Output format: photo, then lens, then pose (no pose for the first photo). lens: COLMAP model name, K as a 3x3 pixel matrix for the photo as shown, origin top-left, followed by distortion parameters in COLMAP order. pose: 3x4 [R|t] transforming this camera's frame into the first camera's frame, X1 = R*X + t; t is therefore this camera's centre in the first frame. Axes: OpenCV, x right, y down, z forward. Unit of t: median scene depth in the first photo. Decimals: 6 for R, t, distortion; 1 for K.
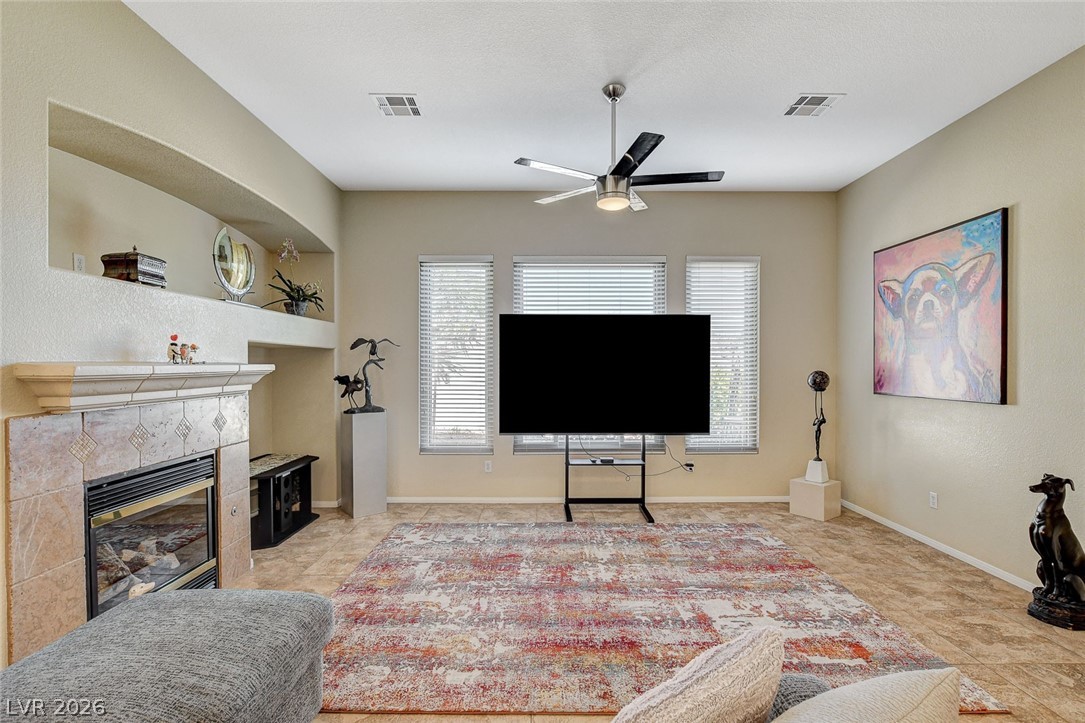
lens RADIAL K [[505.1, 0, 544.0], [0, 505.1, 371.9], [0, 0, 1]] dist [-0.019054, 0.000151]
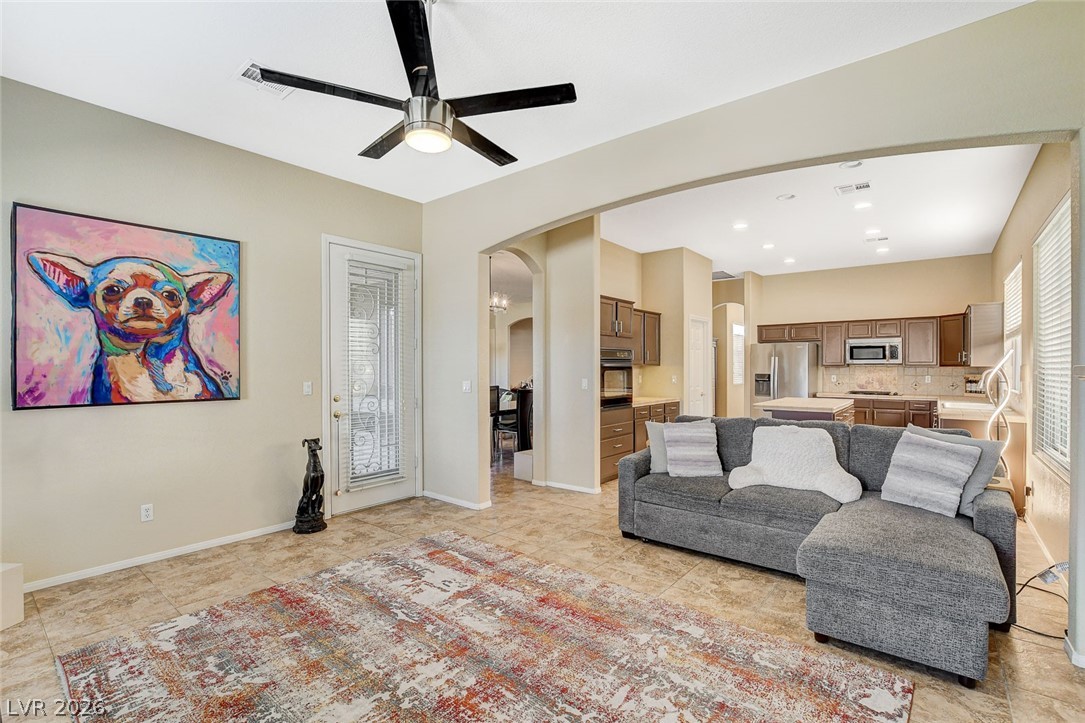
lens RADIAL K [[491.7, 0, 541.4], [0, 491.7, 368.1], [0, 0, 1]] dist [-0.018899, 0.000893]
pose [[-0.770821, 0.001184, 0.637051, -0.387478], [0.010546, 0.999885, 0.010902, -0.016259], [-0.636965, 0.015121, -0.770745, 1.295459]]
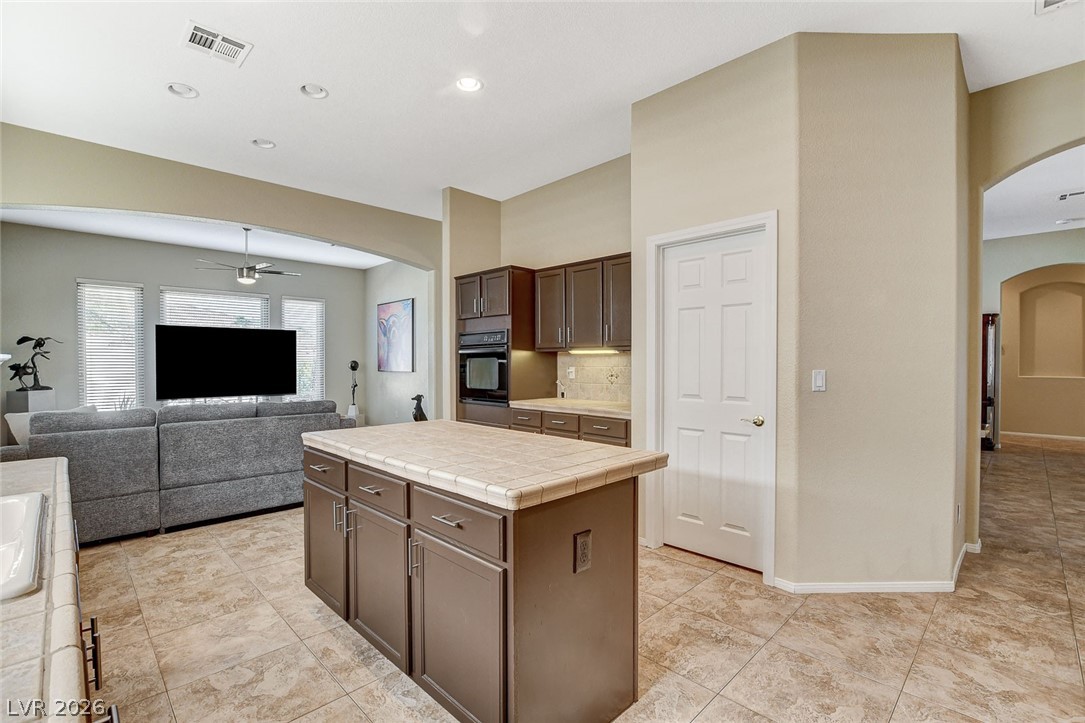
lens RADIAL K [[491.7, 0, 541.4], [0, 491.7, 368.1], [0, 0, 1]] dist [-0.018899, 0.000893]
pose [[0.714551, -0.009244, 0.699522, -0.374786], [0.009703, 0.999947, 0.003302, 0.037064], [-0.699516, 0.004428, 0.714603, -1.206581]]
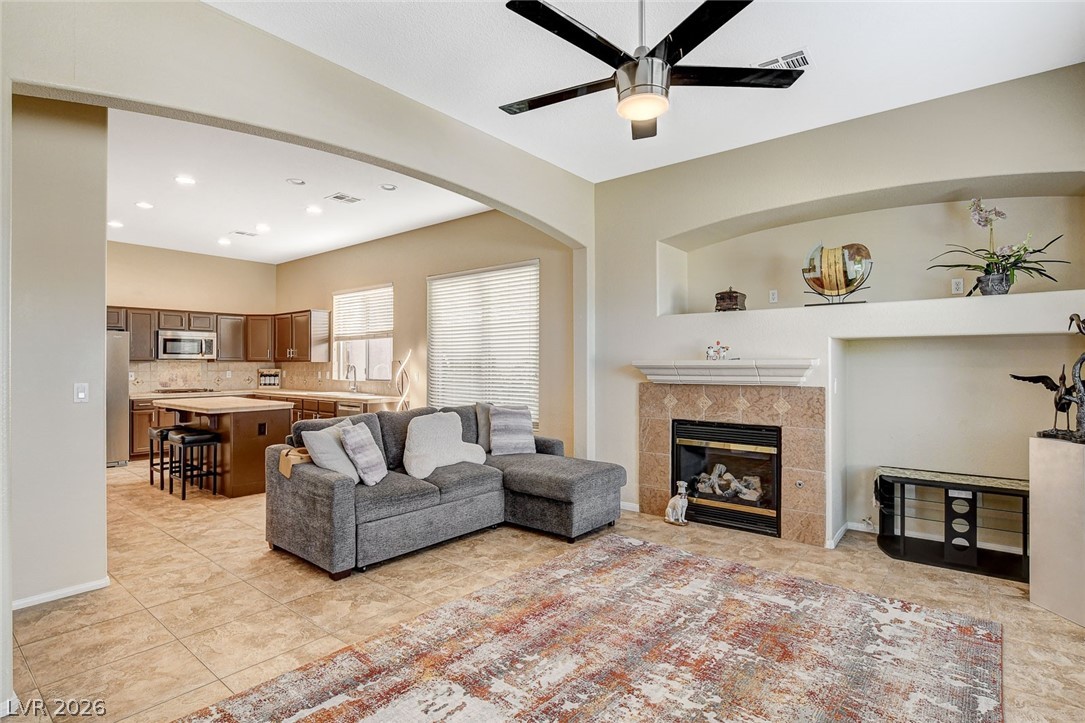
lens RADIAL K [[542.6, 0, 542.5], [0, 542.6, 361.5], [0, 0, 1]] dist [-0.013608, 0.000099]
pose [[-0.636172, 0.001572, -0.771545, 0.674697], [-0.007923, 0.999932, 0.008571, -0.015653], [0.771506, 0.011566, -0.636117, 1.205973]]
